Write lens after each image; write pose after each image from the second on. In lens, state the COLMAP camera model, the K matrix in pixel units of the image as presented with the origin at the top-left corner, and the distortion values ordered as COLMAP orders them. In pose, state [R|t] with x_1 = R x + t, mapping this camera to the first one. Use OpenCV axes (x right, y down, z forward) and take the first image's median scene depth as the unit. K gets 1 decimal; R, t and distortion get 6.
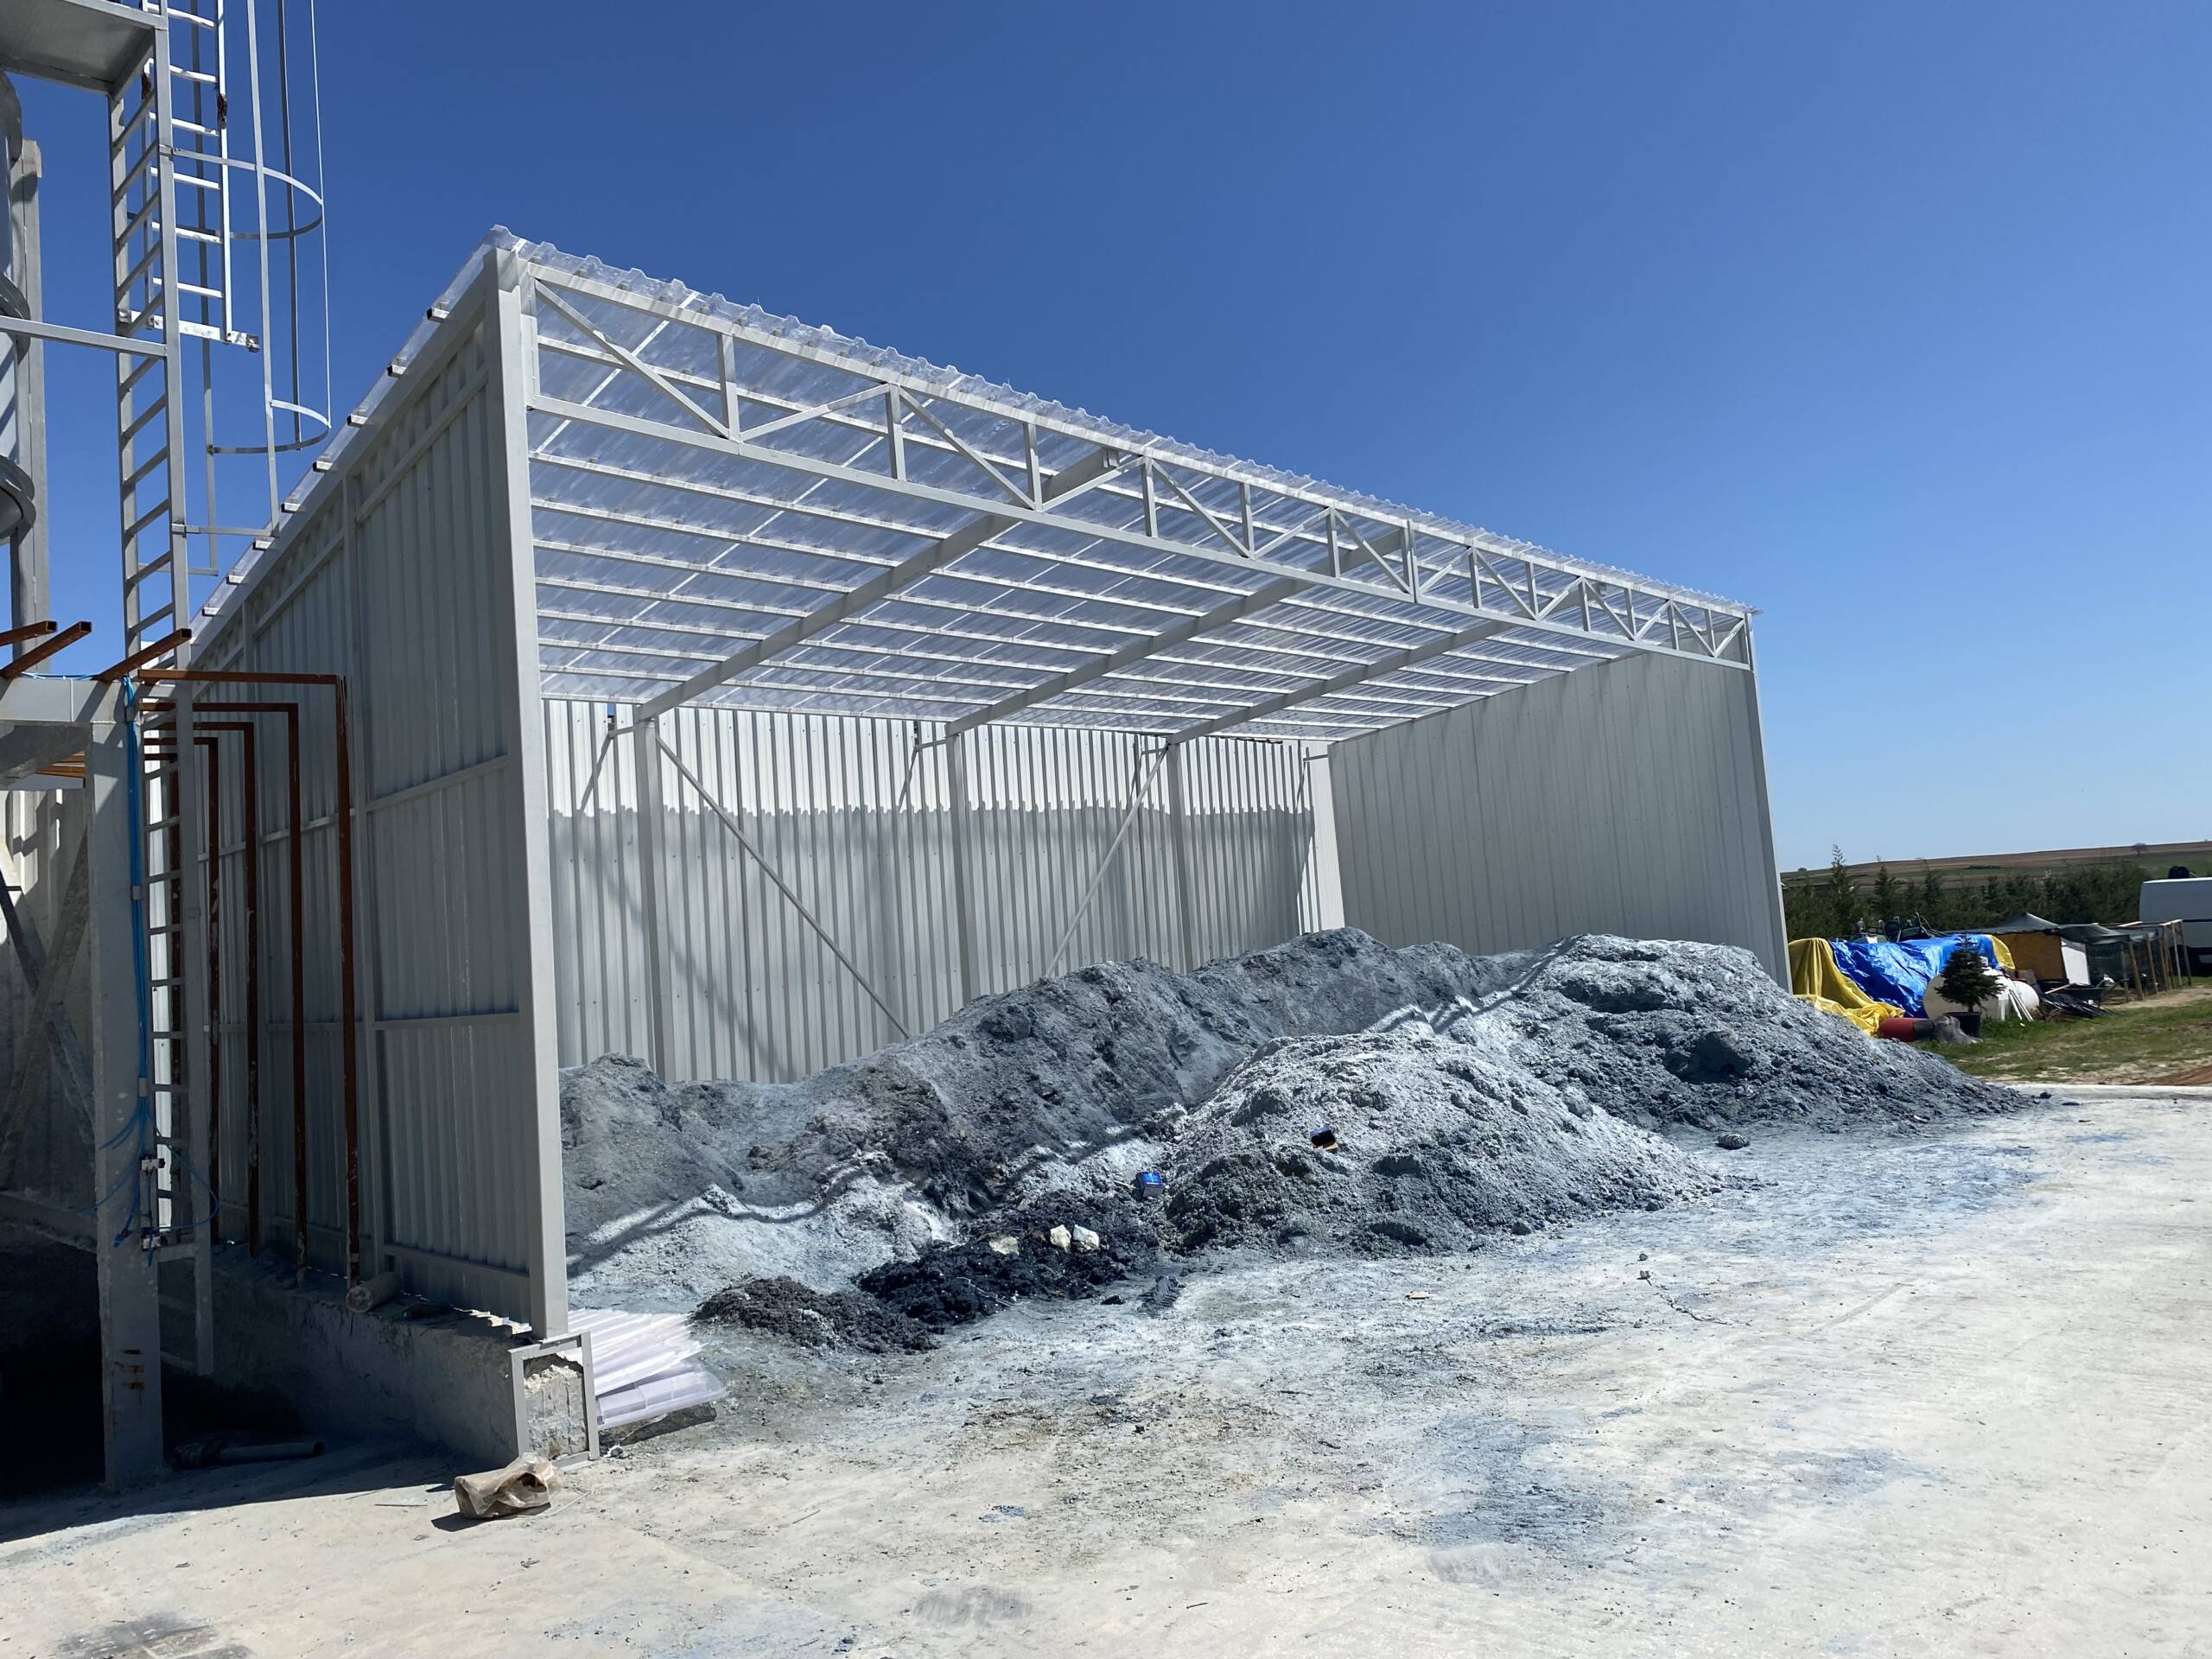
lens RADIAL K [[1489.7, 0, 1095.0], [0, 1489.7, 822.2], [0, 0, 1]] dist [0.037315, -0.037740]
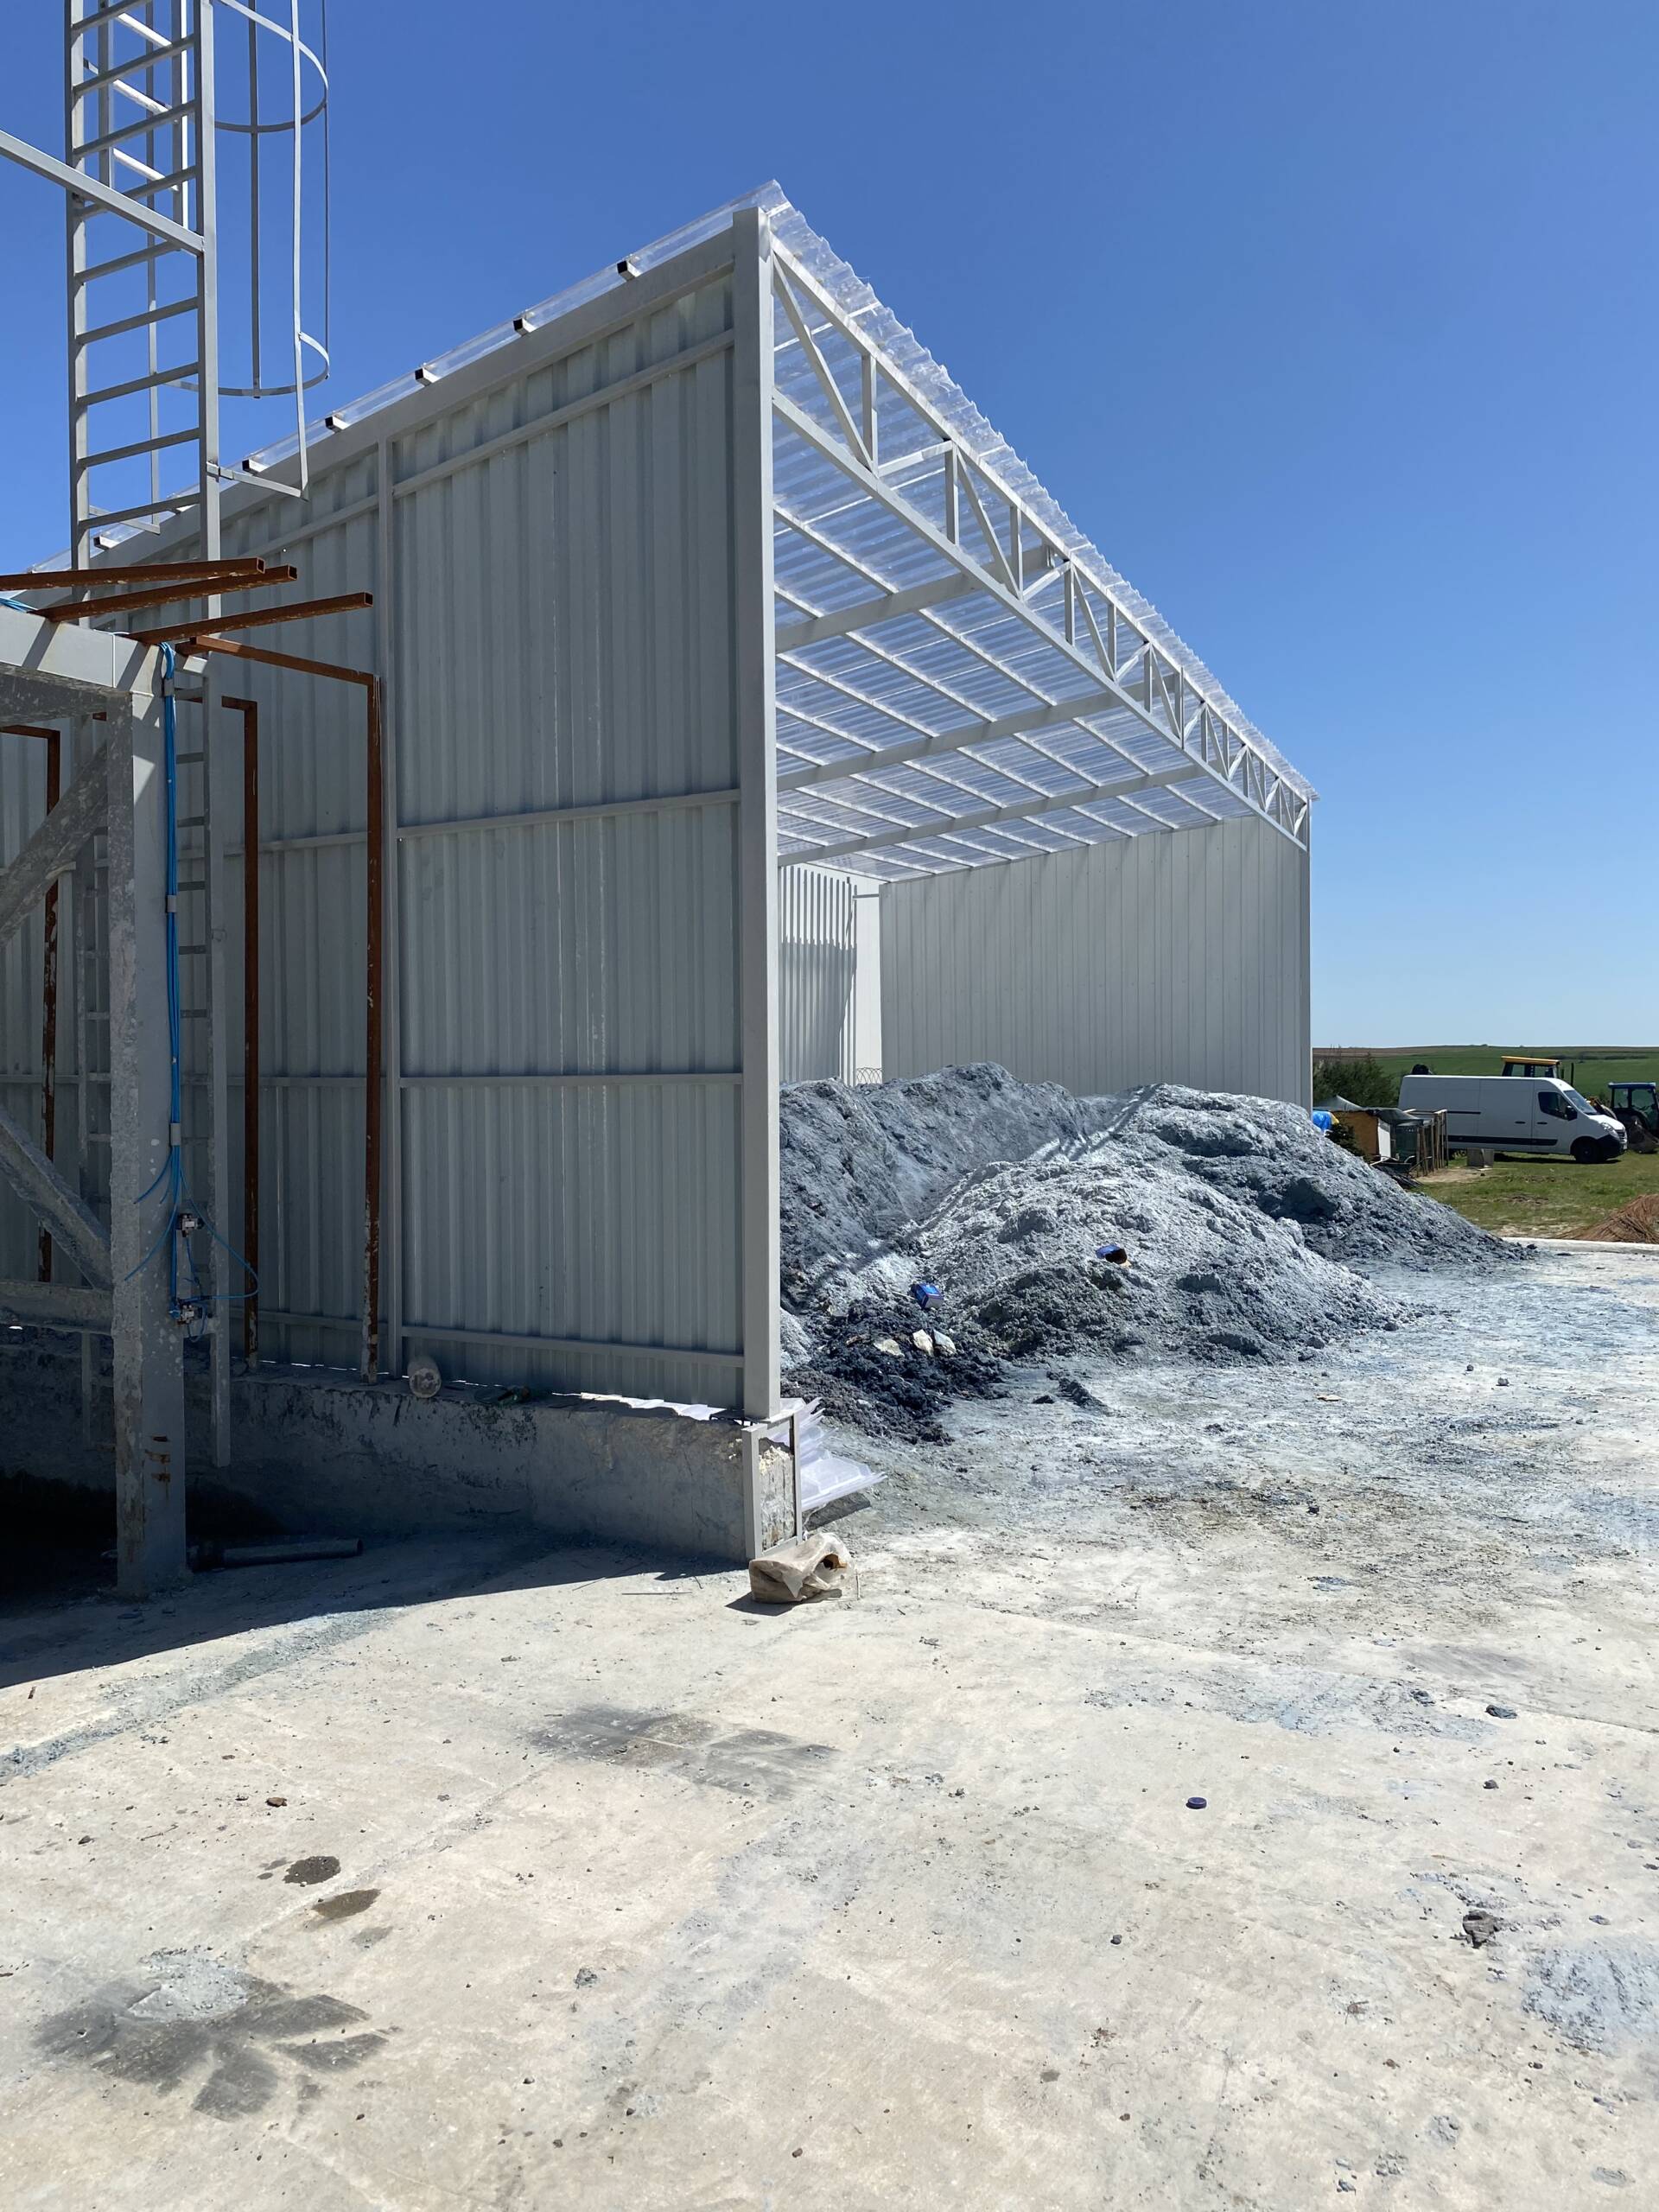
lens RADIAL K [[1489.7, 0, 741.6], [0, 1489.7, 1080.5], [0, 0, 1]] dist [0.037315, -0.037740]
pose [[0.963665, 0.063943, 0.259348, -0.390110], [-0.083482, 0.994385, 0.065029, 0.045769], [-0.253734, -0.084317, 0.963592, 0.075961]]
